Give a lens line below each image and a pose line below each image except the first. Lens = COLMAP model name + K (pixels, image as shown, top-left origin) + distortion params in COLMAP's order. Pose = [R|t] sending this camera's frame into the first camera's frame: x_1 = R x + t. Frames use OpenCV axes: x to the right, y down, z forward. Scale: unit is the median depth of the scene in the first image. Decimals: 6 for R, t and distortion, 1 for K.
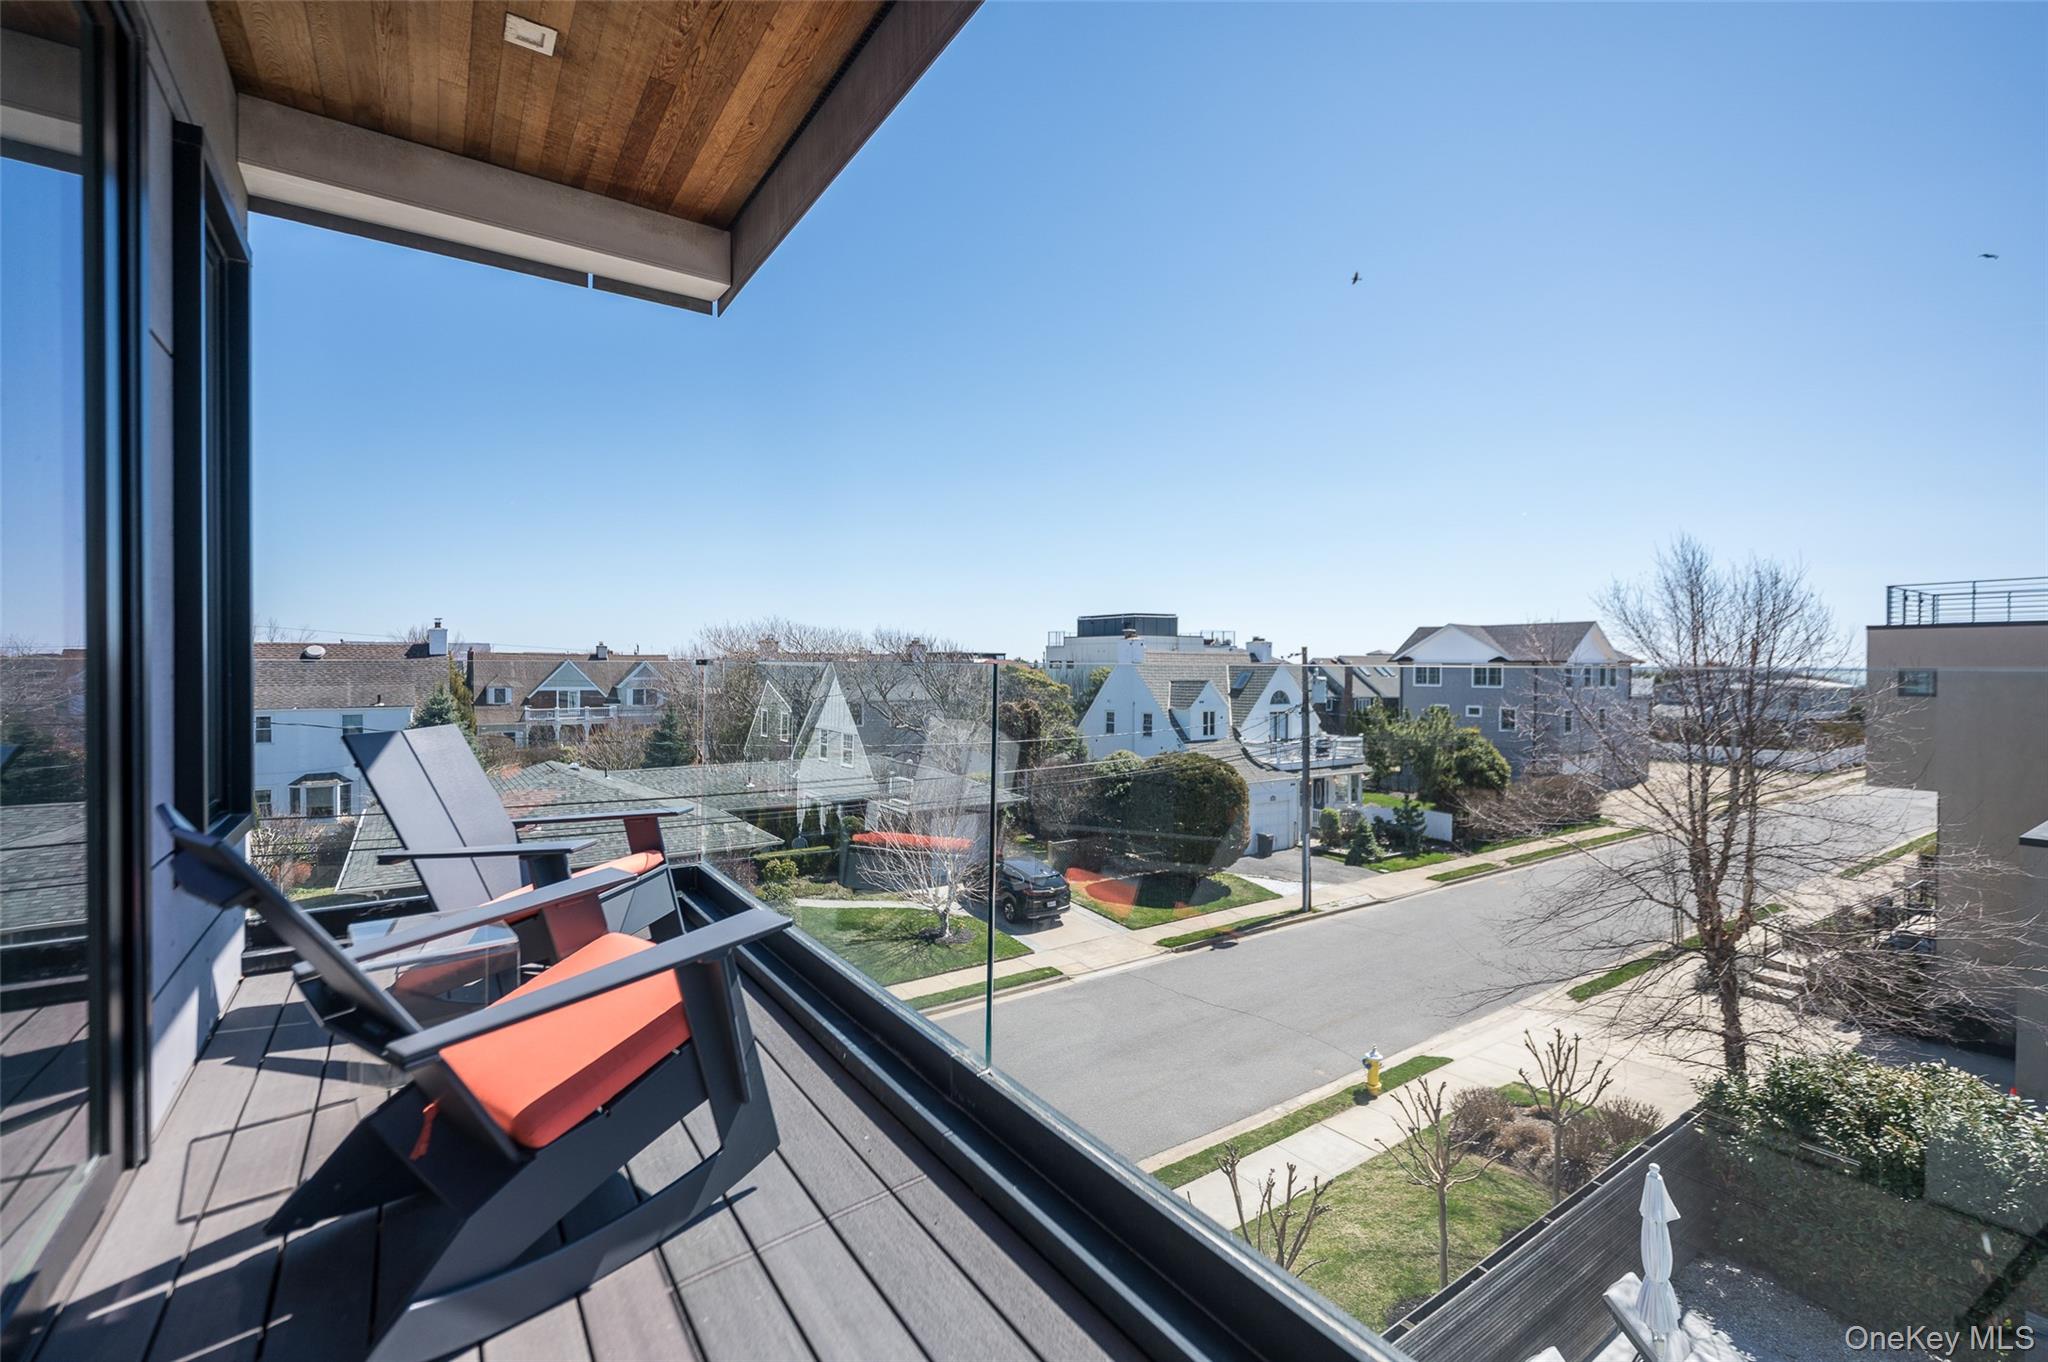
lens RADIAL K [[880.6, 0, 1019.1], [0, 880.6, 673.4], [0, 0, 1]] dist [-0.000068, -0.000081]
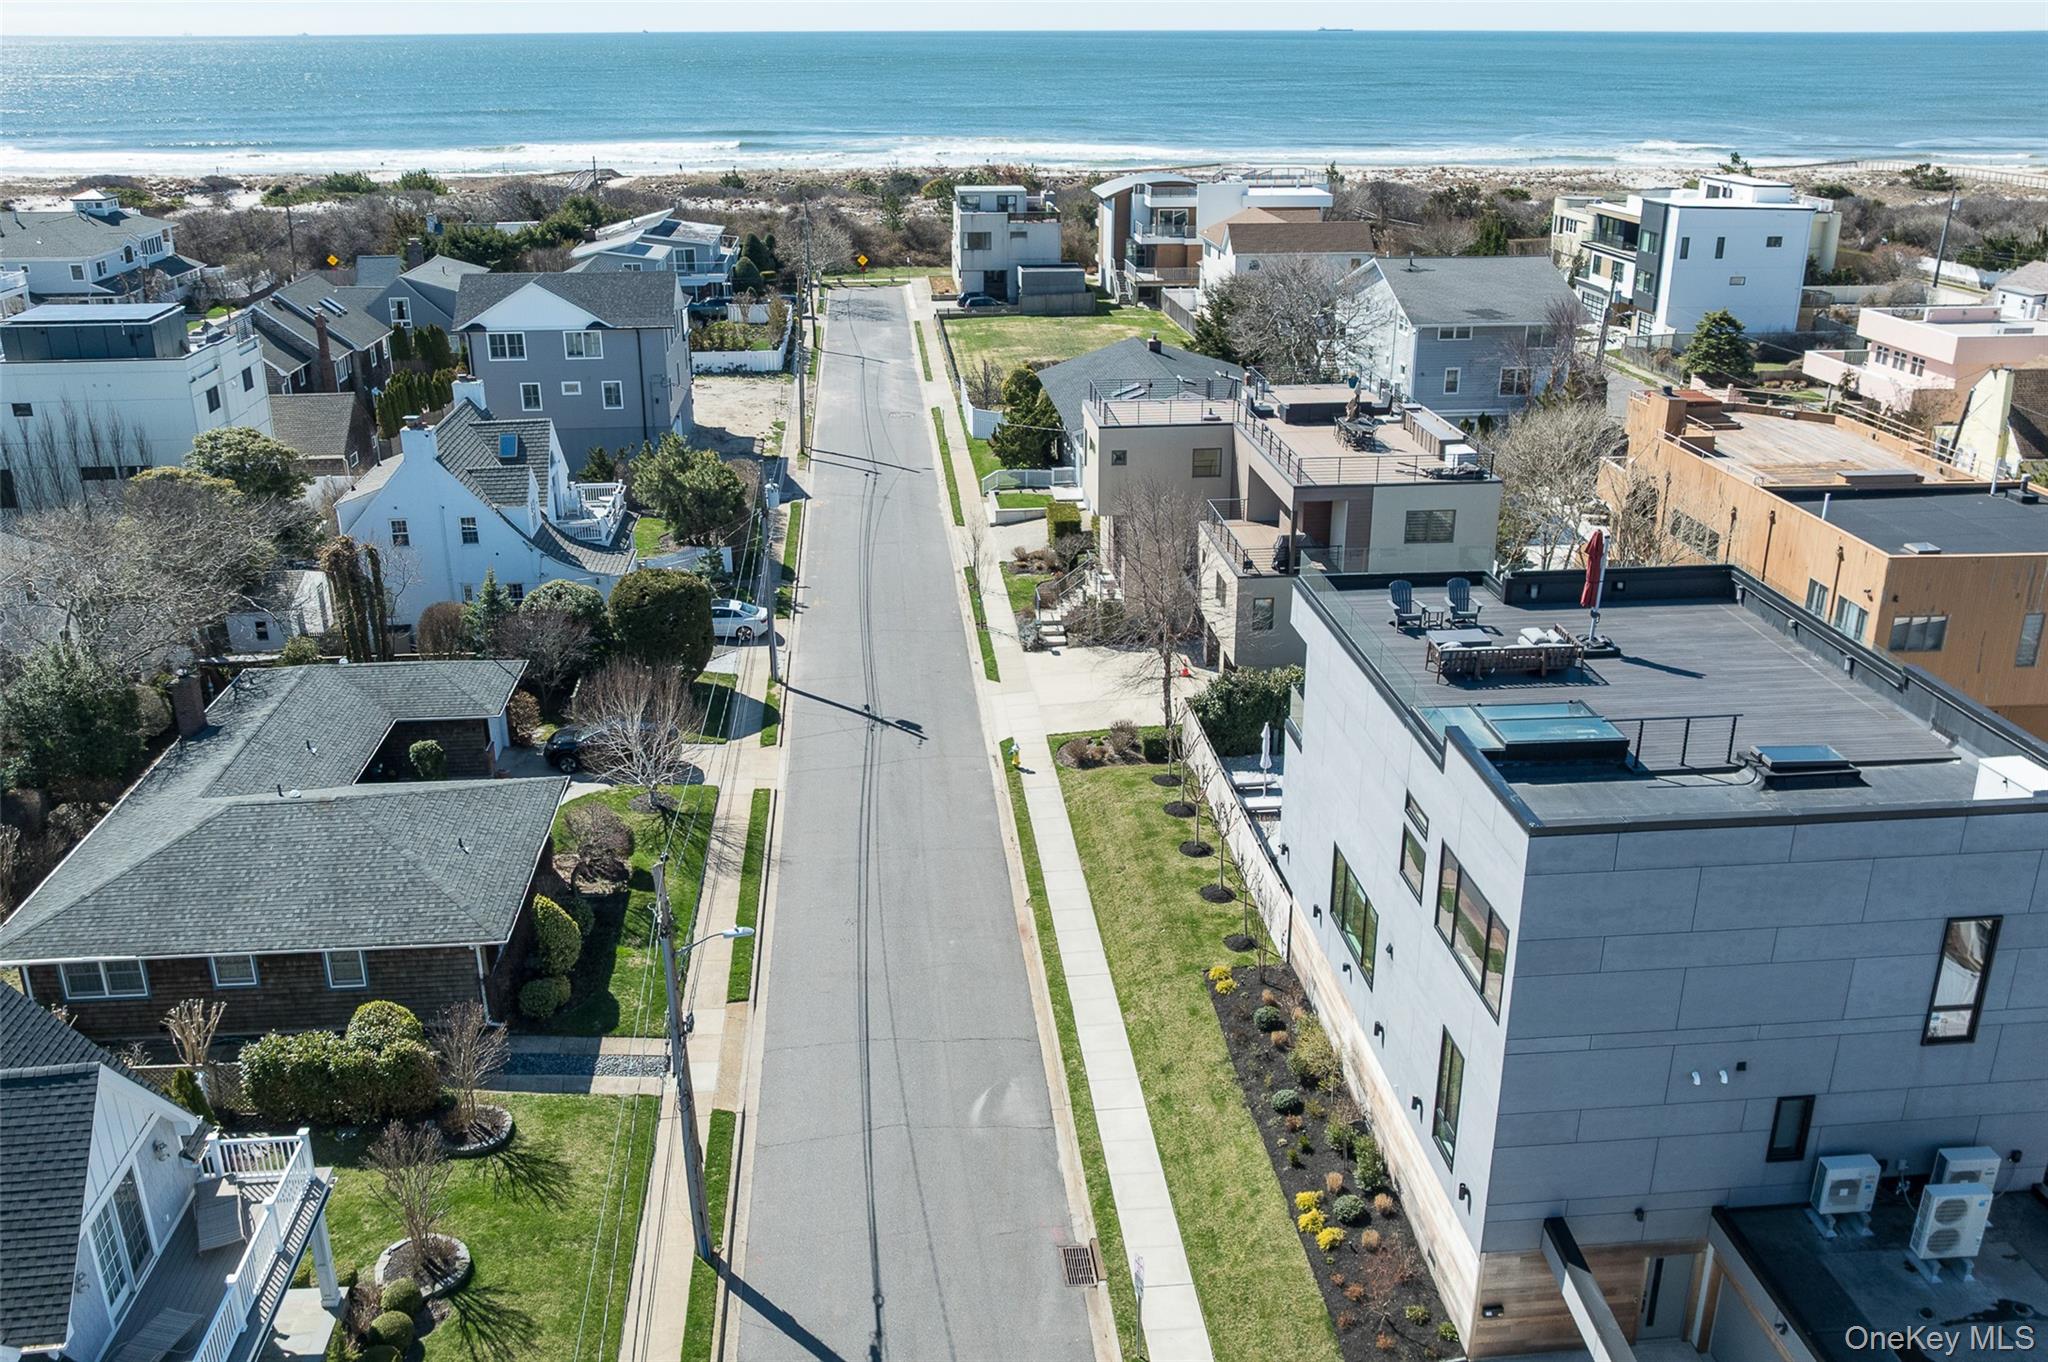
lens RADIAL K [[1711.3, 0, 1022.5], [0, 1711.3, 685.6], [0, 0, 1]] dist [-0.017920, 0.000798]
pose [[0.484546, -0.322062, 0.813321, -0.924432], [0.013635, 0.932426, 0.361103, -0.366458], [-0.874660, -0.163881, 0.456195, -0.227247]]
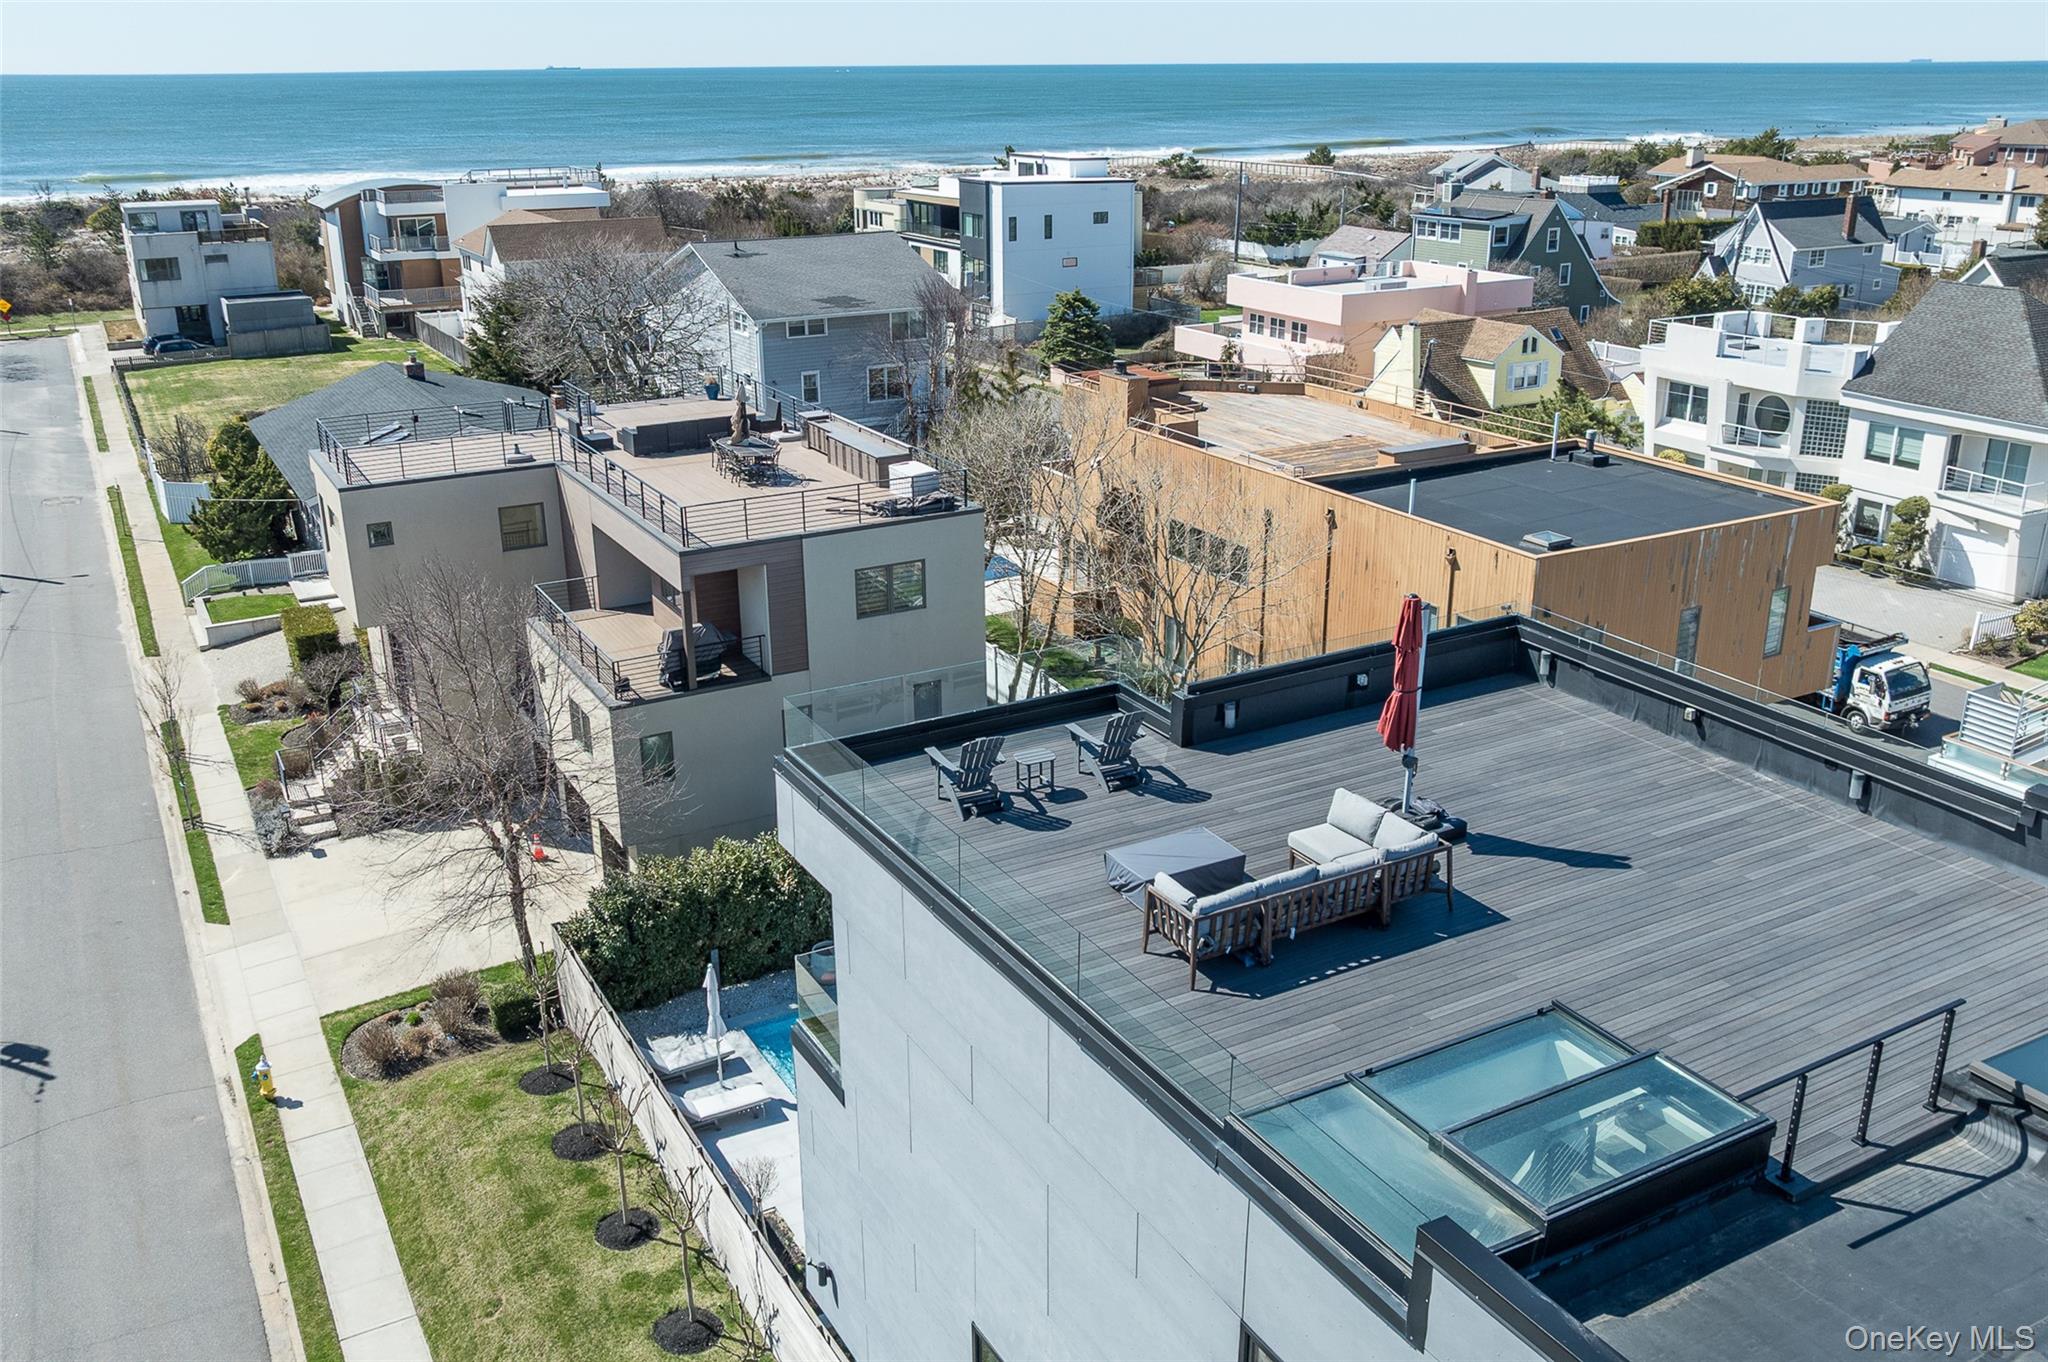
lens RADIAL K [[1711.3, 0, 1012.6], [0, 1711.3, 674.6], [0, 0, 1]] dist [-0.017920, 0.000798]
pose [[0.091758, -0.342494, 0.935029, -0.467627], [0.017610, 0.939401, 0.342367, -0.252271], [-0.995626, -0.014949, 0.092229, -0.016697]]
